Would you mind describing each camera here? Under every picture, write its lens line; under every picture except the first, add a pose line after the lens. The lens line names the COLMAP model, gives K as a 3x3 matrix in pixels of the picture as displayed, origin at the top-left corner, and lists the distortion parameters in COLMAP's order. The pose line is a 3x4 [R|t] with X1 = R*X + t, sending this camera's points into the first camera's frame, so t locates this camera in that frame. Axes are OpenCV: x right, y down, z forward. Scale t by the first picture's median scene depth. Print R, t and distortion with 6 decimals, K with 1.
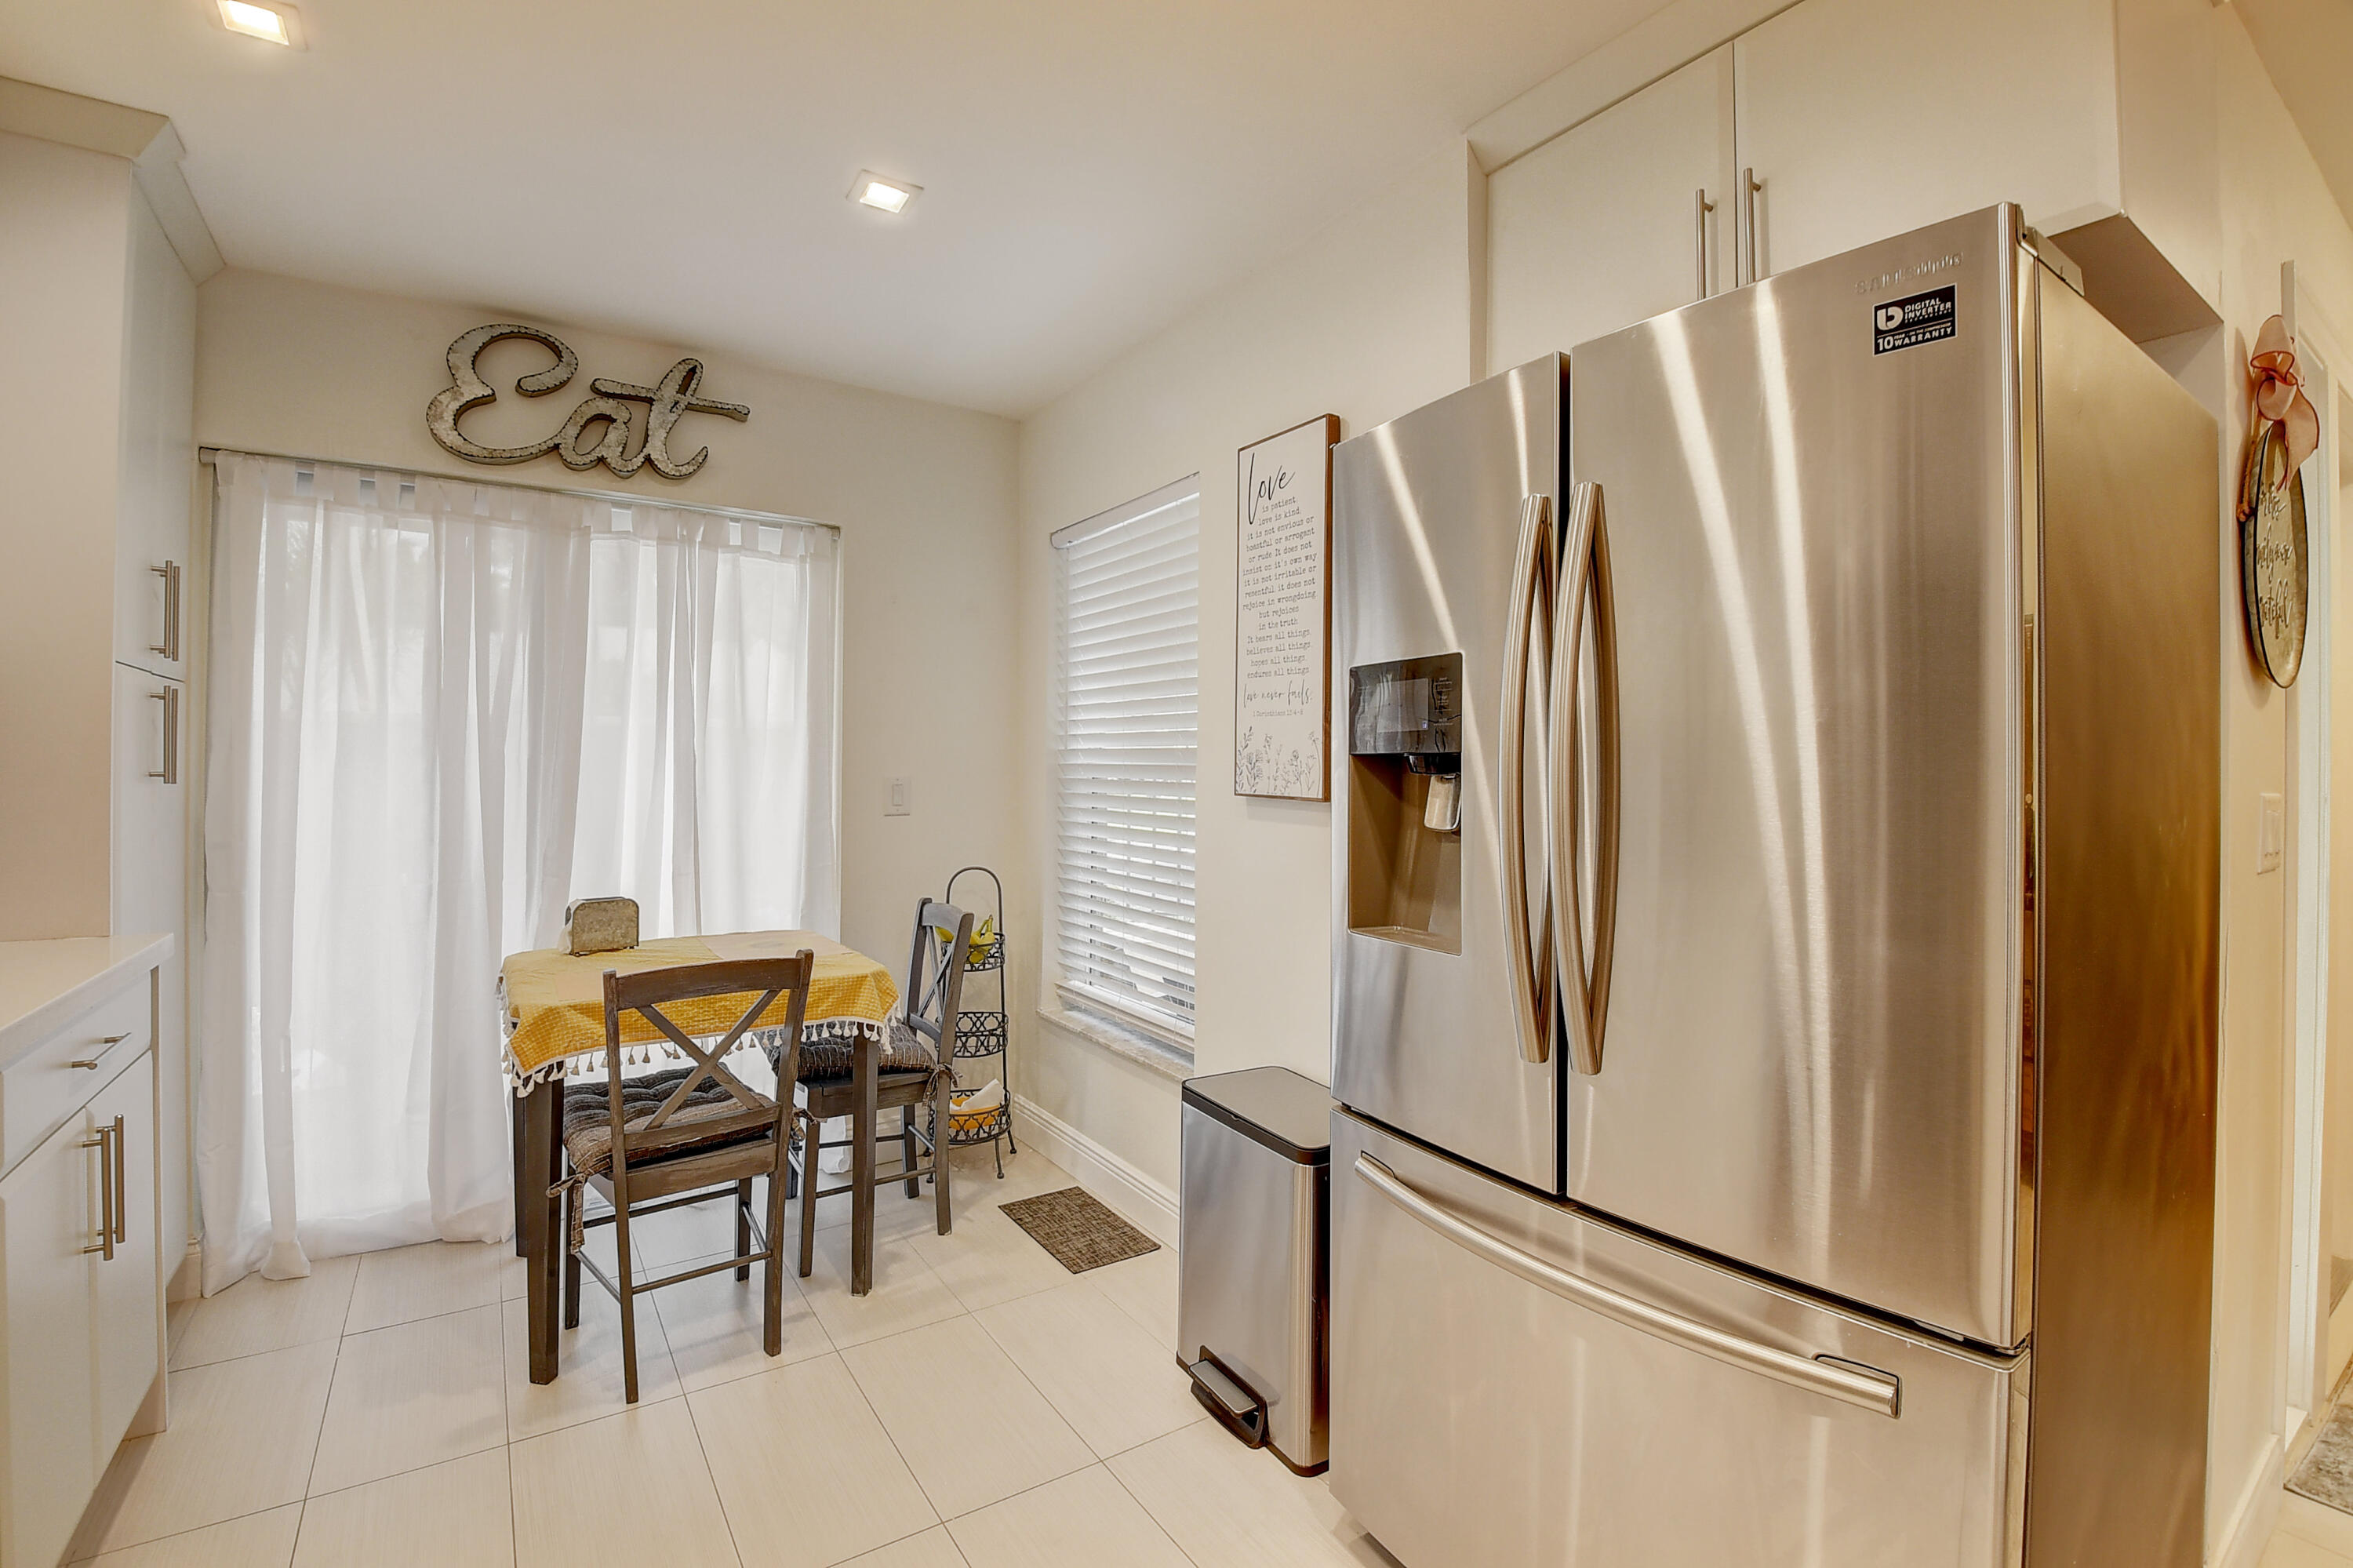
lens RADIAL K [[1029.5, 0, 1174.3], [0, 1029.5, 775.6], [0, 0, 1]] dist [-0.014965, -0.009393]
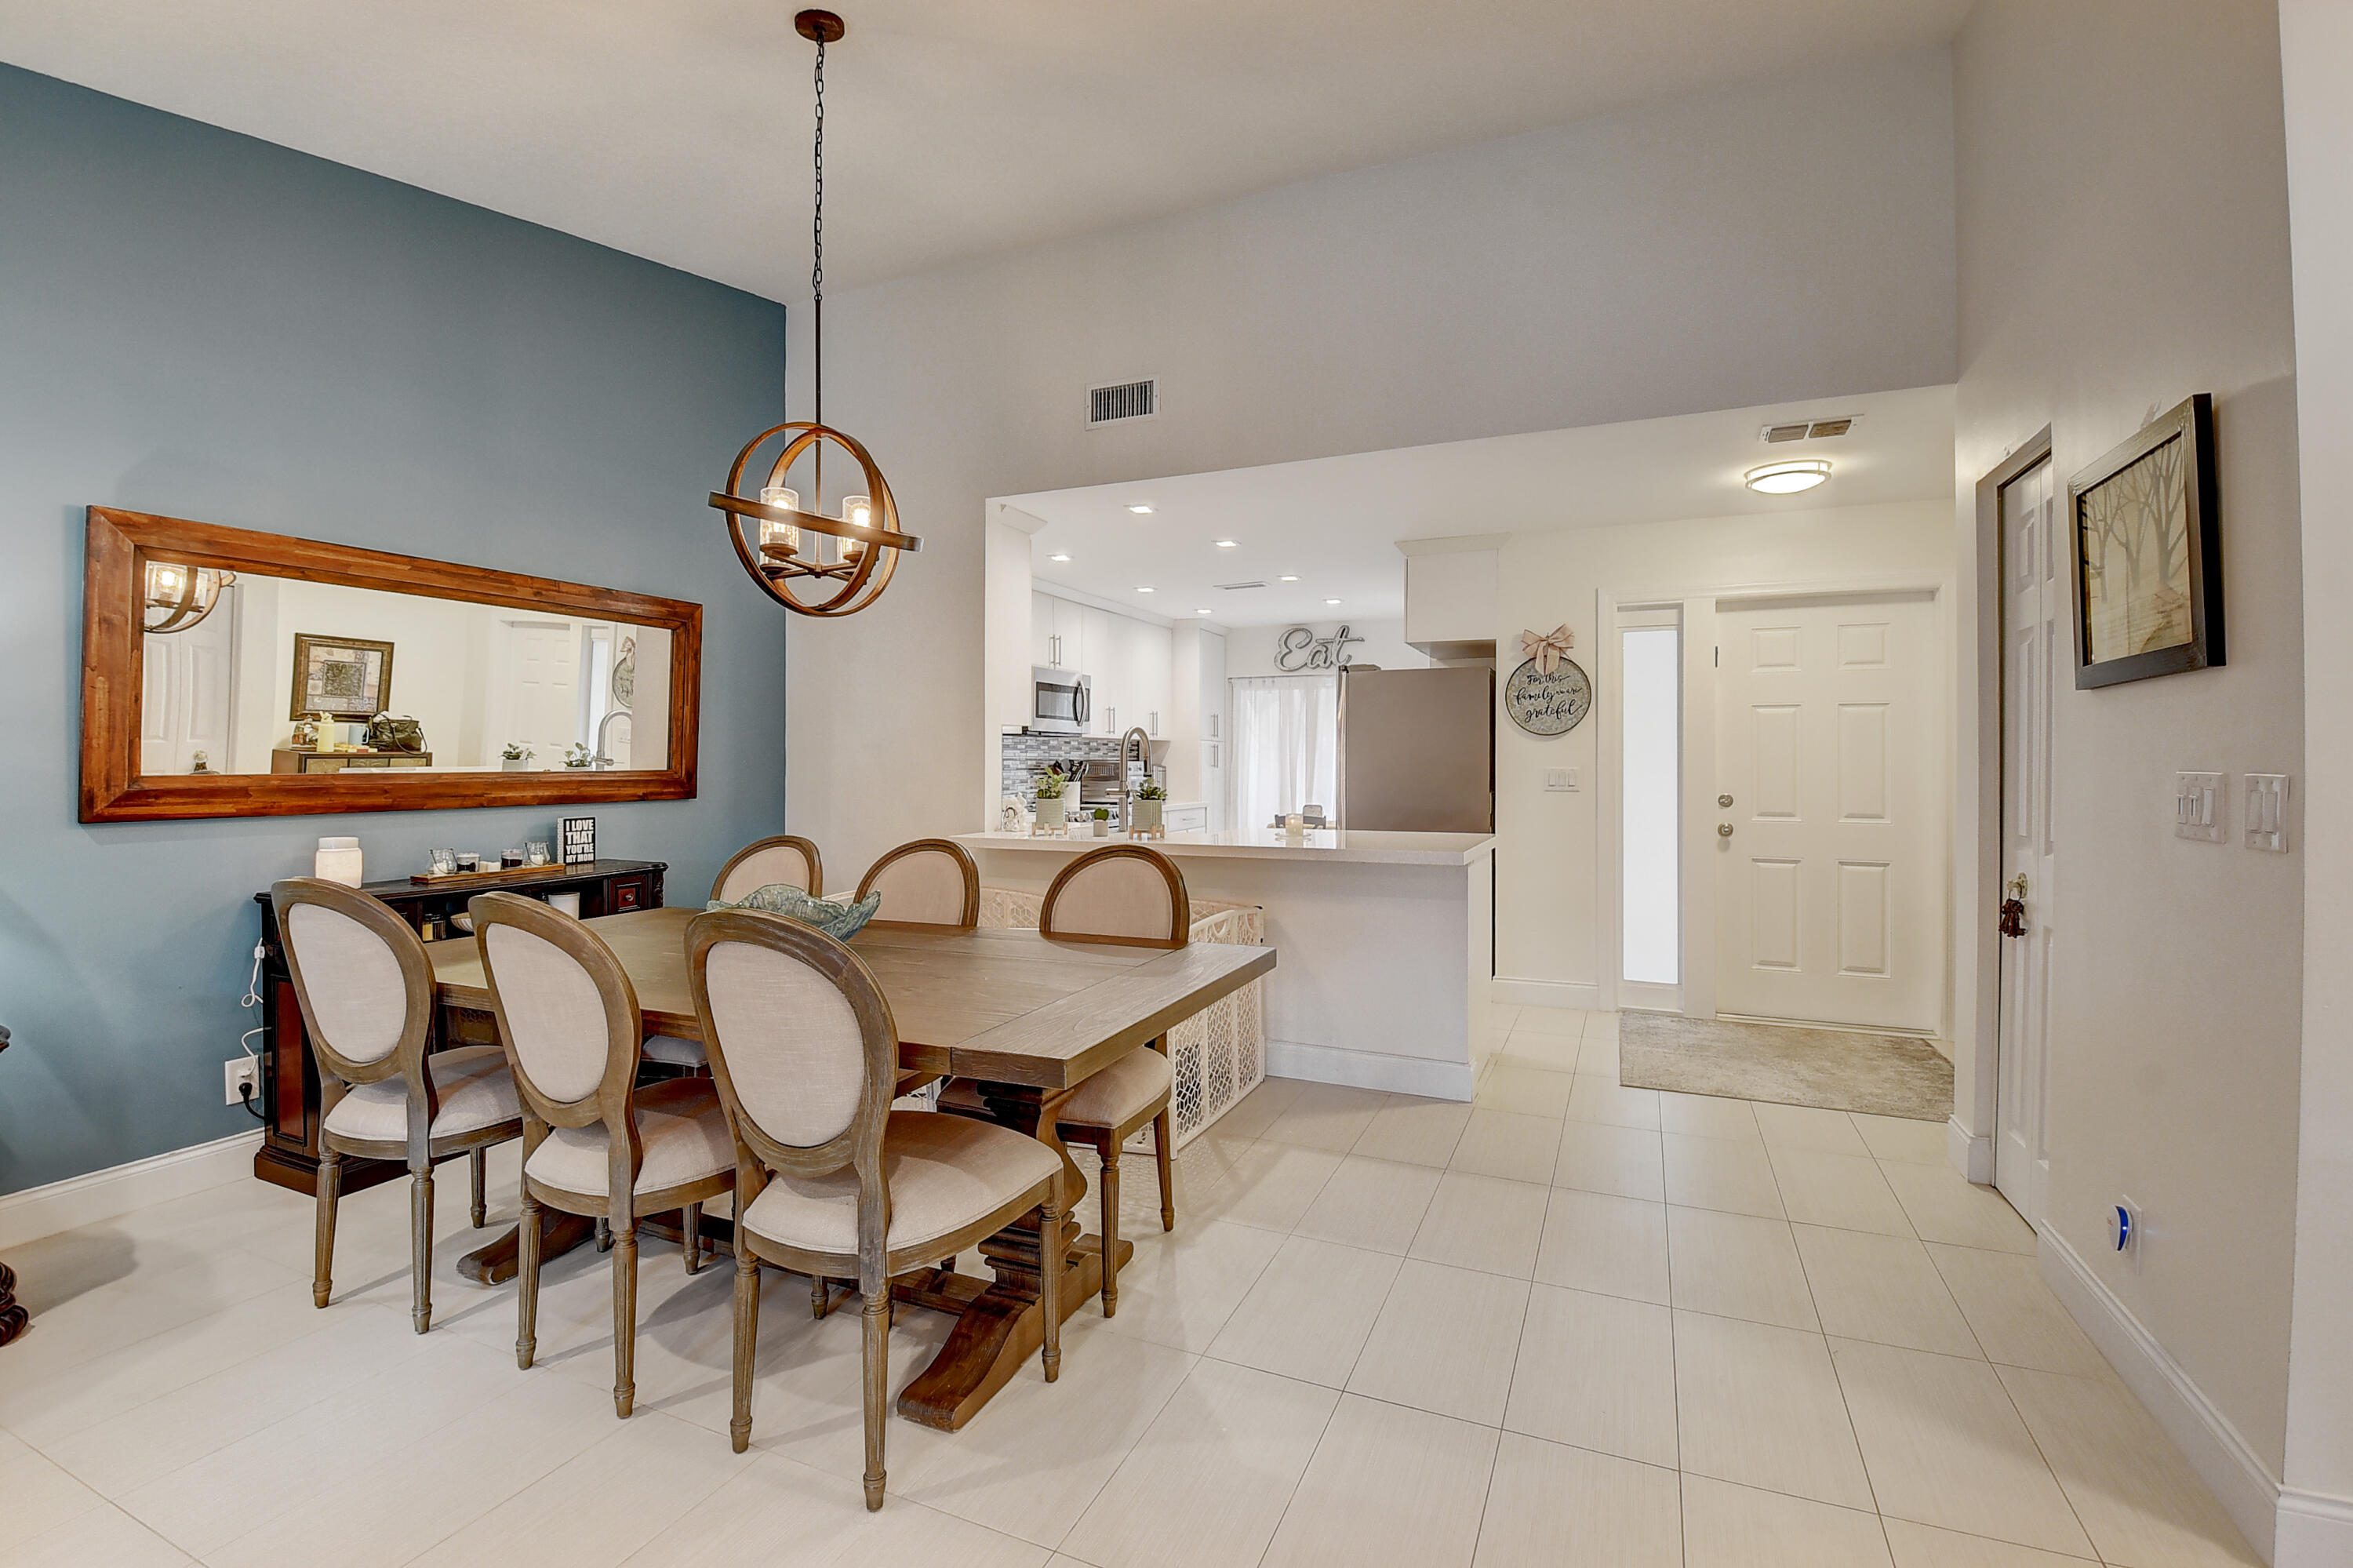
lens RADIAL K [[1029.5, 0, 1175.3], [0, 1029.5, 767.2], [0, 0, 1]] dist [-0.014965, -0.009393]
pose [[0.534086, -0.000374, -0.845430, 1.919431], [-0.004271, 0.999986, -0.003140, 0.015498], [0.845419, 0.005288, 0.534077, -1.079469]]
